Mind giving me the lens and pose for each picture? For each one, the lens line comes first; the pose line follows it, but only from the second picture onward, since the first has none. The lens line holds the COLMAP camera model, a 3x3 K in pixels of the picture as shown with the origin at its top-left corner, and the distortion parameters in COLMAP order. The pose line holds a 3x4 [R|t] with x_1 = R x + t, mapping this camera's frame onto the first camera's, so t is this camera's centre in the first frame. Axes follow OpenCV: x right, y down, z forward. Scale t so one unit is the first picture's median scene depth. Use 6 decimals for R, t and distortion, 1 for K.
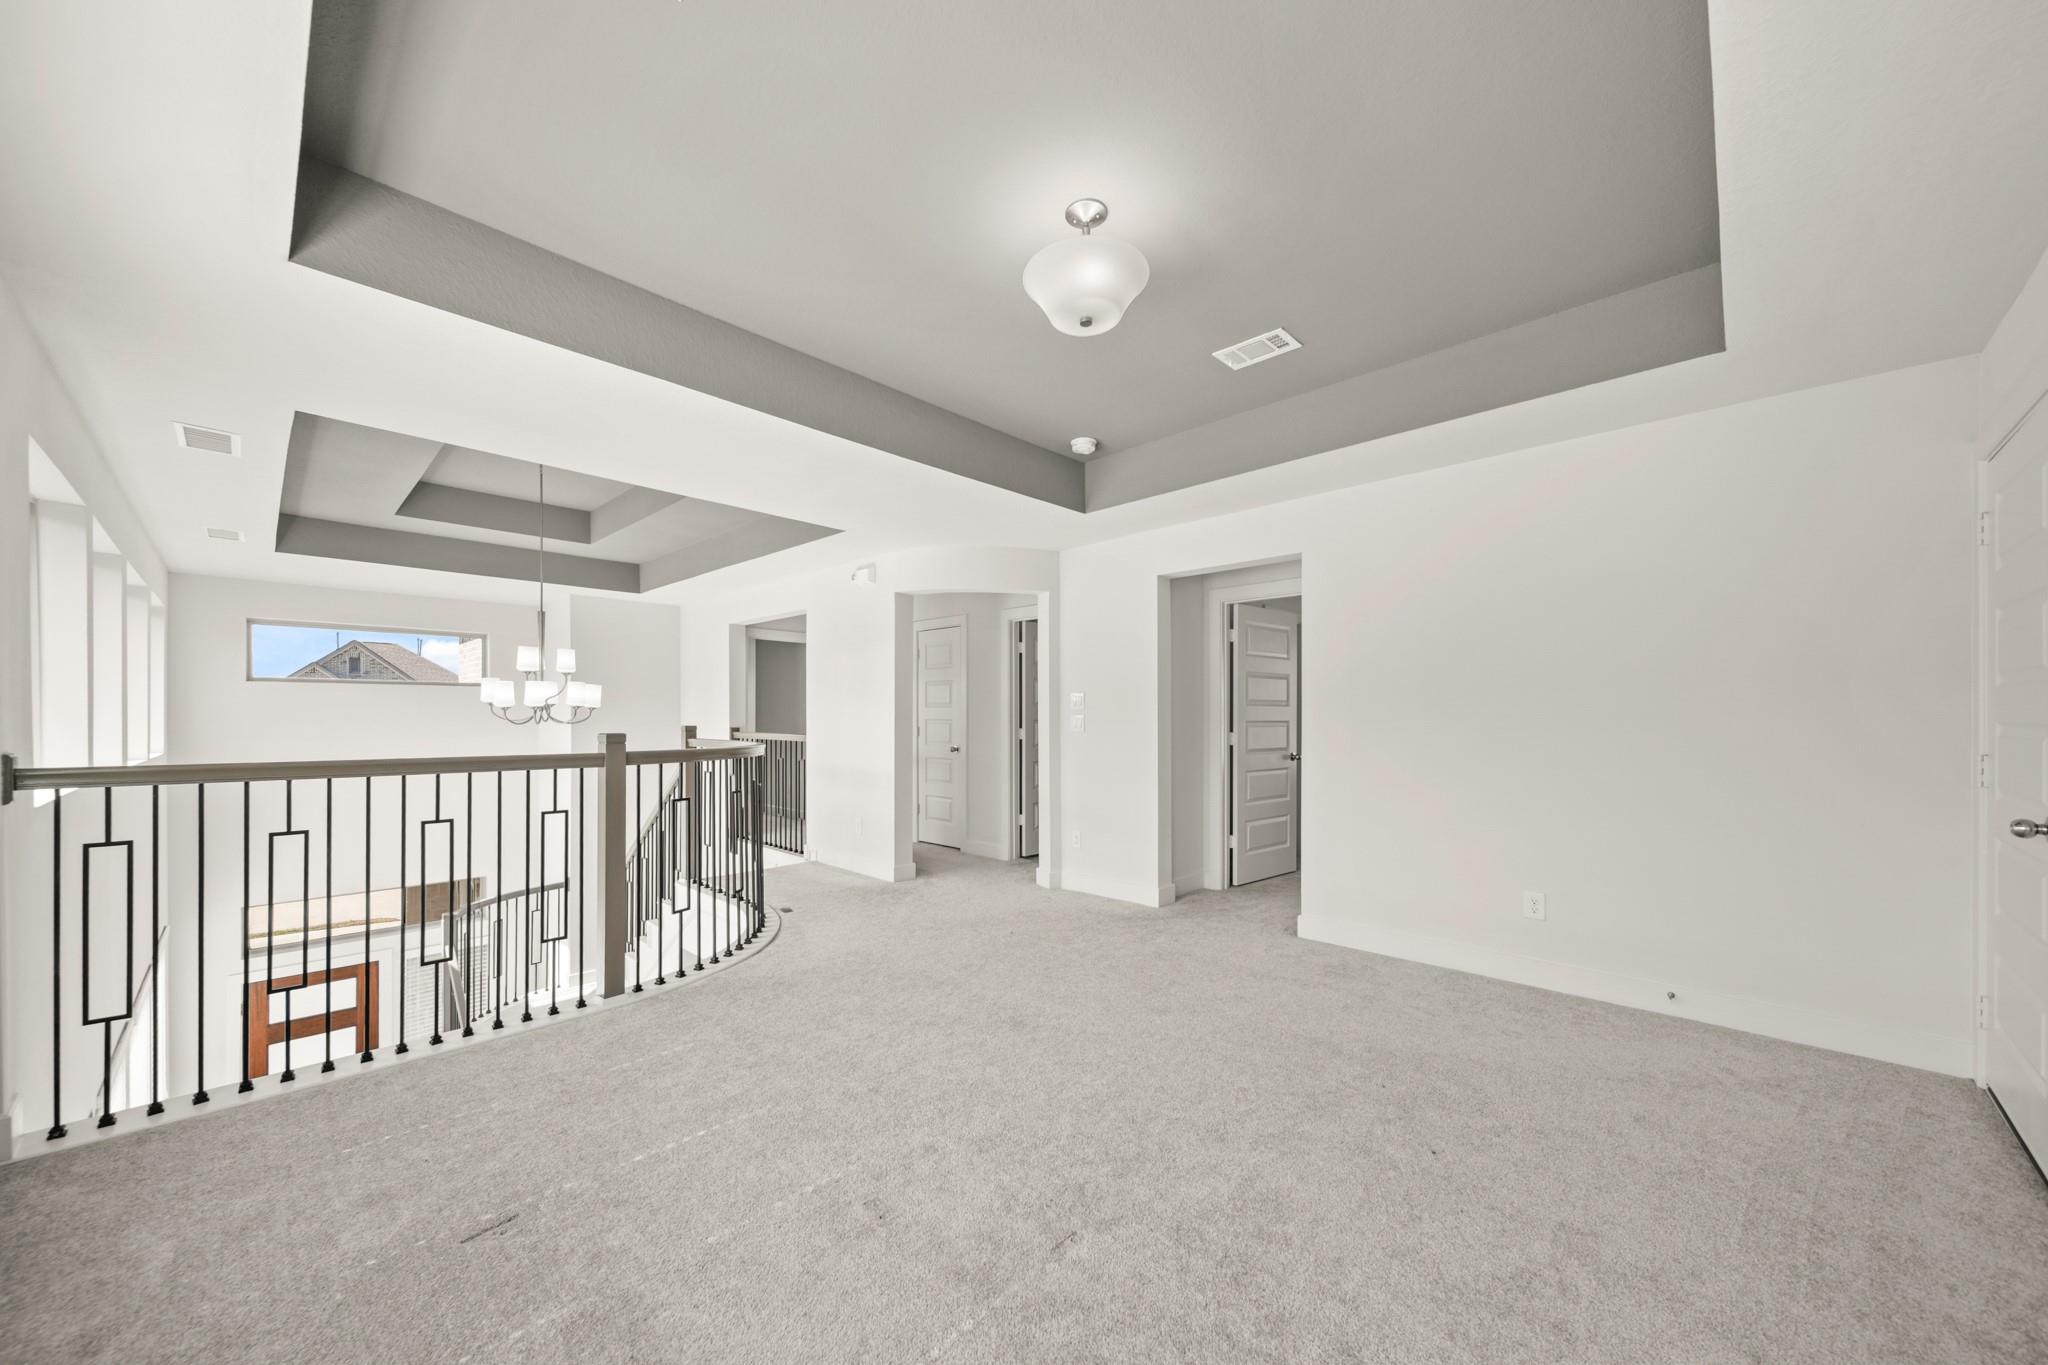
lens RADIAL K [[748.8, 0, 1022.7], [0, 748.8, 719.1], [0, 0, 1]] dist [0.000911, -0.000006]
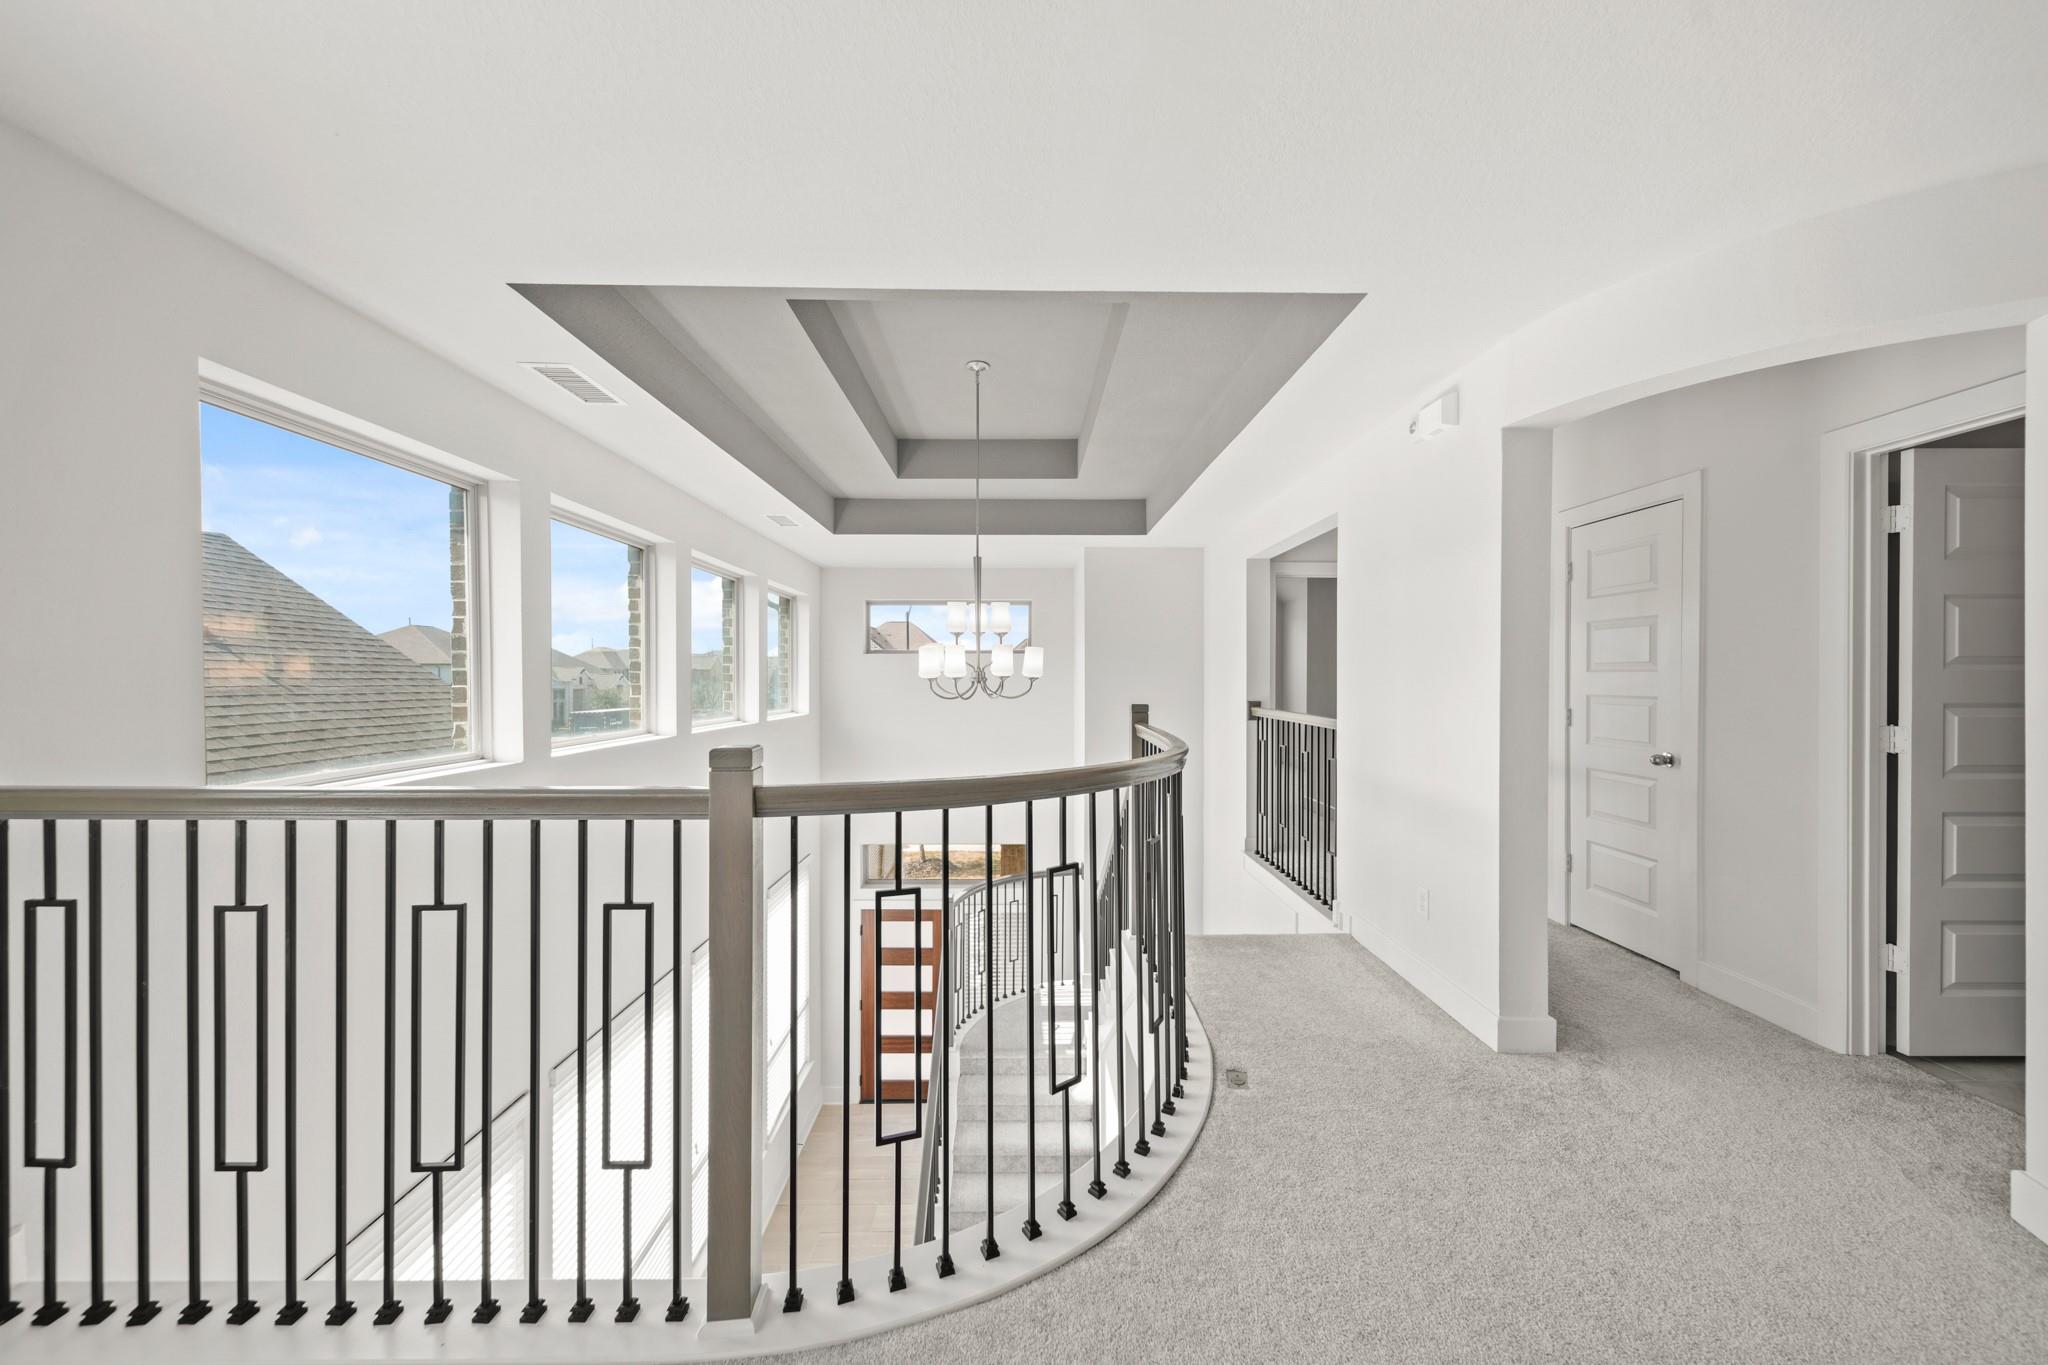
lens RADIAL K [[735.6, 0, 1016.8], [0, 735.6, 684.2], [0, 0, 1]] dist [0.008075, -0.000183]
pose [[0.701769, 0.004318, -0.712392, -0.047738], [0.000812, 0.999976, 0.006860, -0.012177], [0.712405, -0.005393, 0.701748, 0.403982]]
